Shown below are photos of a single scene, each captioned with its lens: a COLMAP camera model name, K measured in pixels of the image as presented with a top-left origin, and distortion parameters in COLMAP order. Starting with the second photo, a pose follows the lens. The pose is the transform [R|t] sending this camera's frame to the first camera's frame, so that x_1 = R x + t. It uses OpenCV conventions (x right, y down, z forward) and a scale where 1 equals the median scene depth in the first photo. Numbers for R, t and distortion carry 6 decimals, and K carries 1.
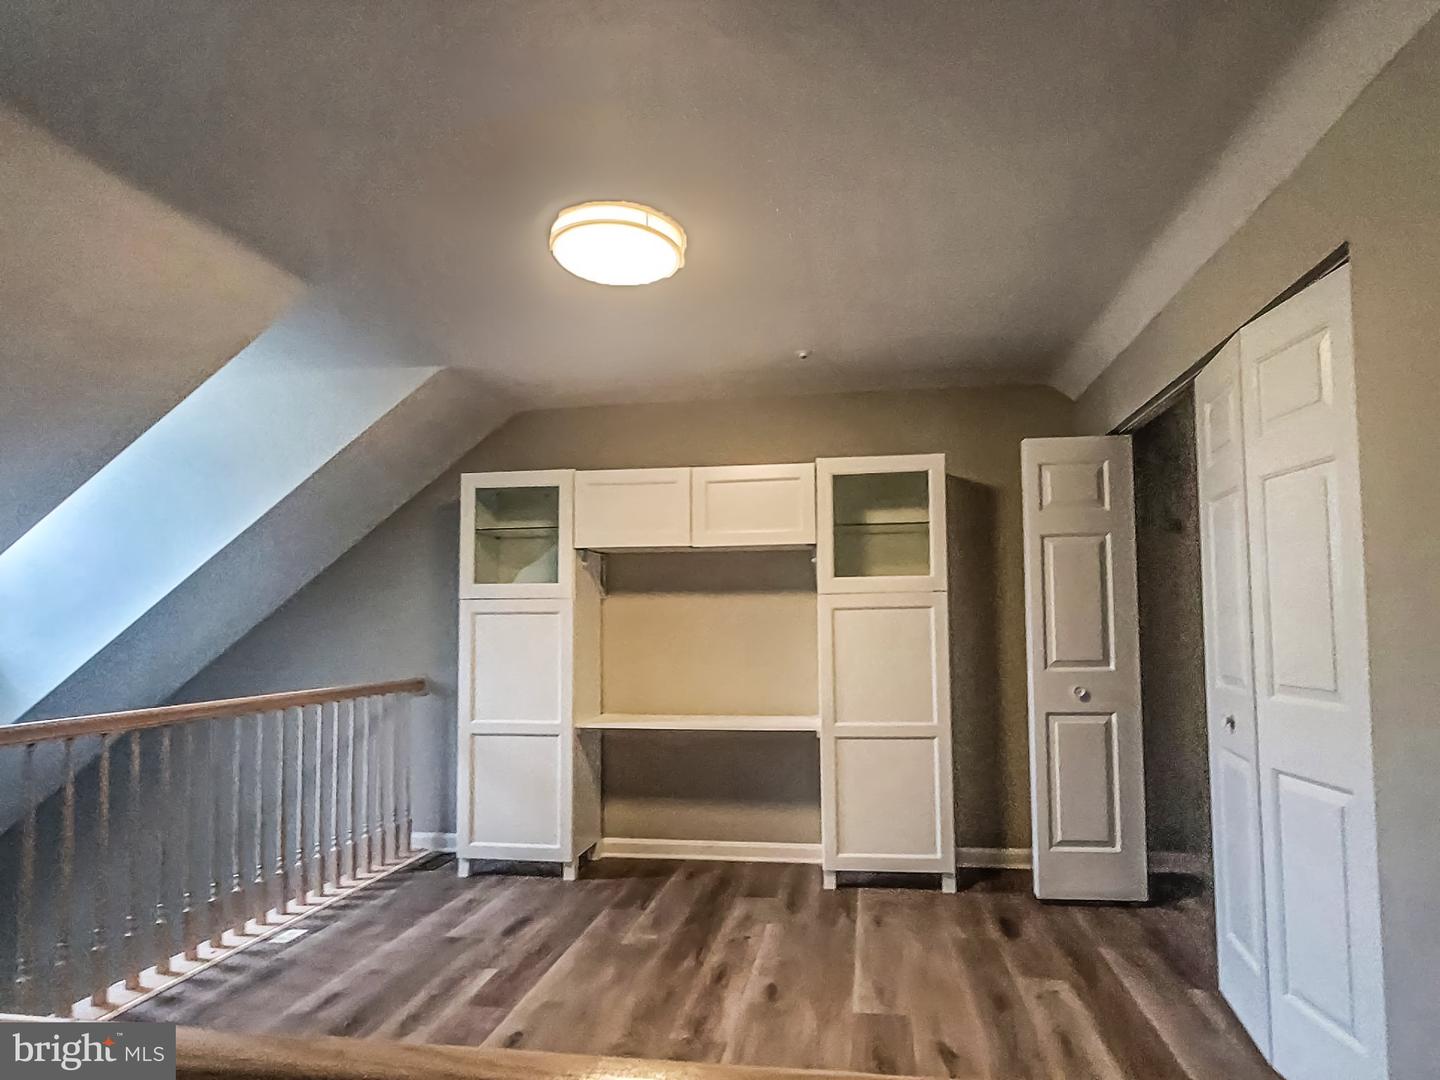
lens RADIAL K [[784.4, 0, 761.9], [0, 784.4, 583.3], [0, 0, 1]] dist [0.000055, 0.002134]
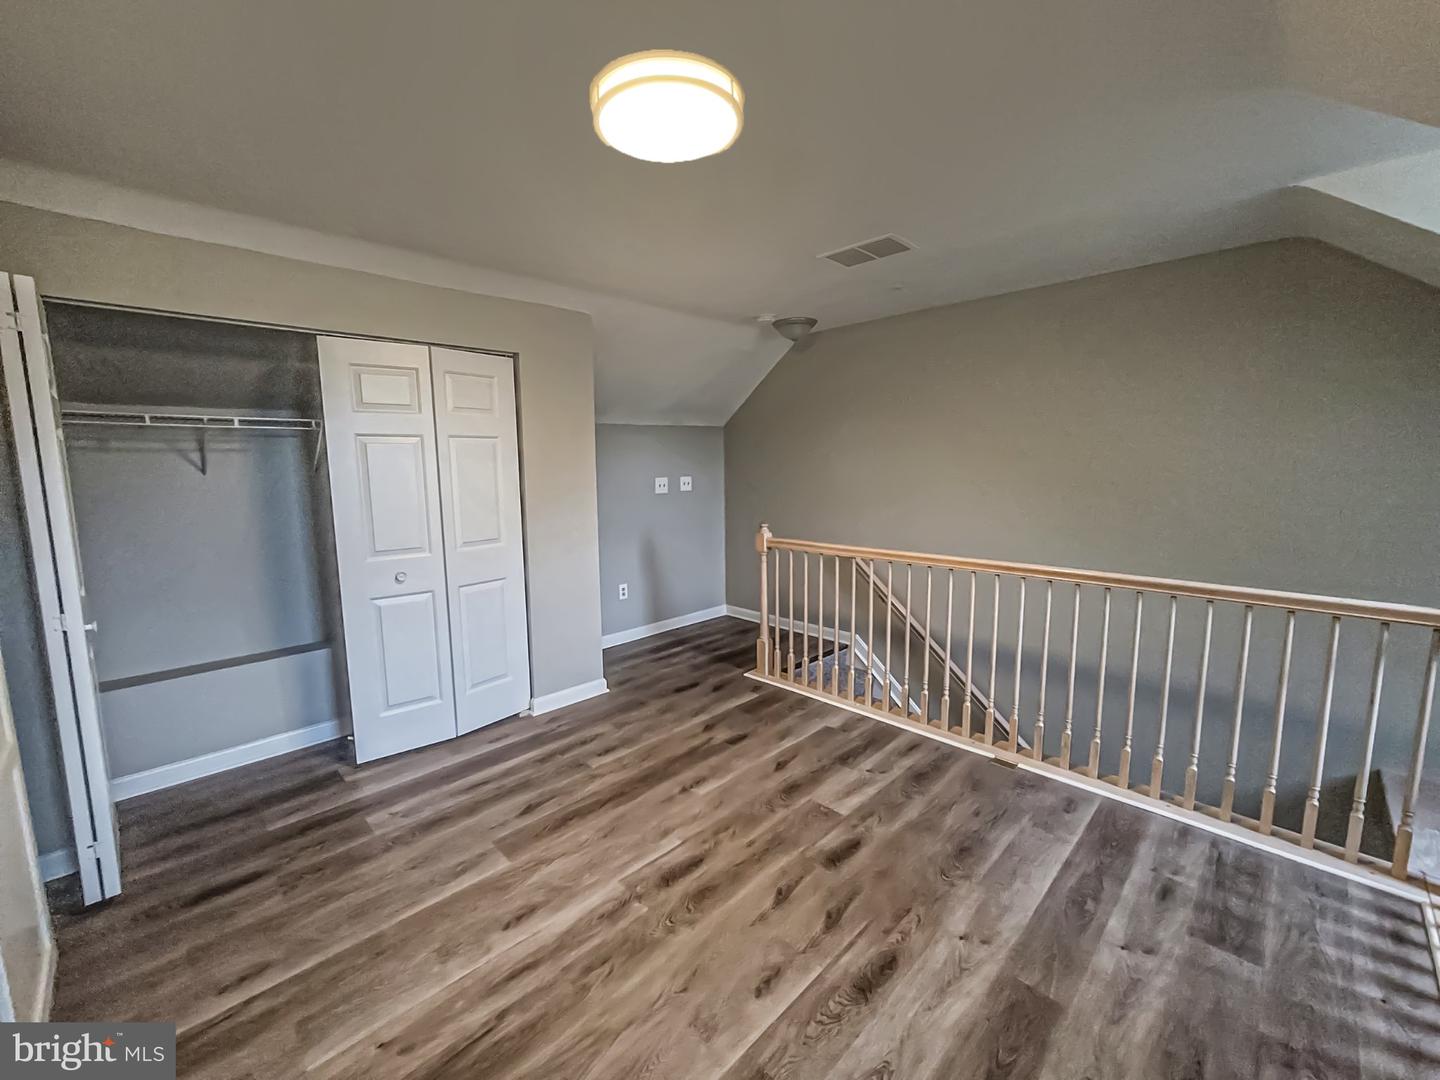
lens RADIAL K [[586.9, 0, 717.9], [0, 586.9, 537.4], [0, 0, 1]] dist [-0.006466, -0.000198]
pose [[-0.794997, -0.055544, 0.604065, -0.446909], [-0.007823, 0.996655, 0.081346, -0.008675], [-0.606563, 0.059944, -0.792772, 1.047847]]
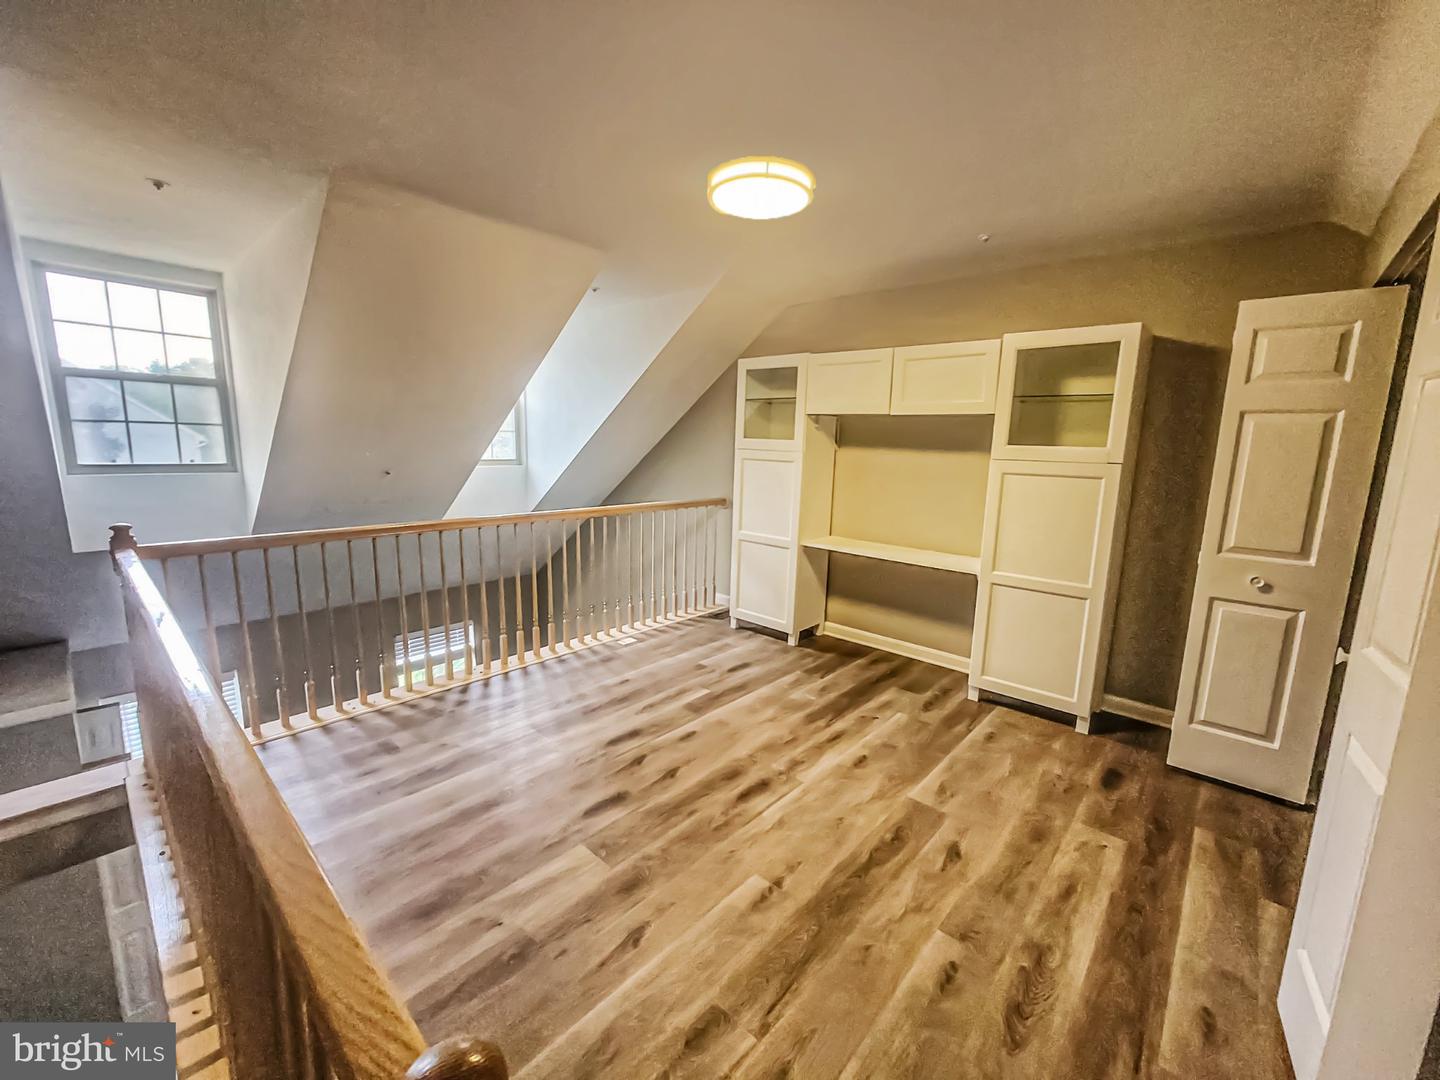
lens RADIAL K [[586.9, 0, 715.4], [0, 586.9, 535.9], [0, 0, 1]] dist [-0.006466, -0.000198]
pose [[0.823040, 0.122982, -0.554509, 0.242975], [-0.002454, 0.977038, 0.213050, -0.061765], [0.567978, -0.173988, 0.804443, 0.074128]]
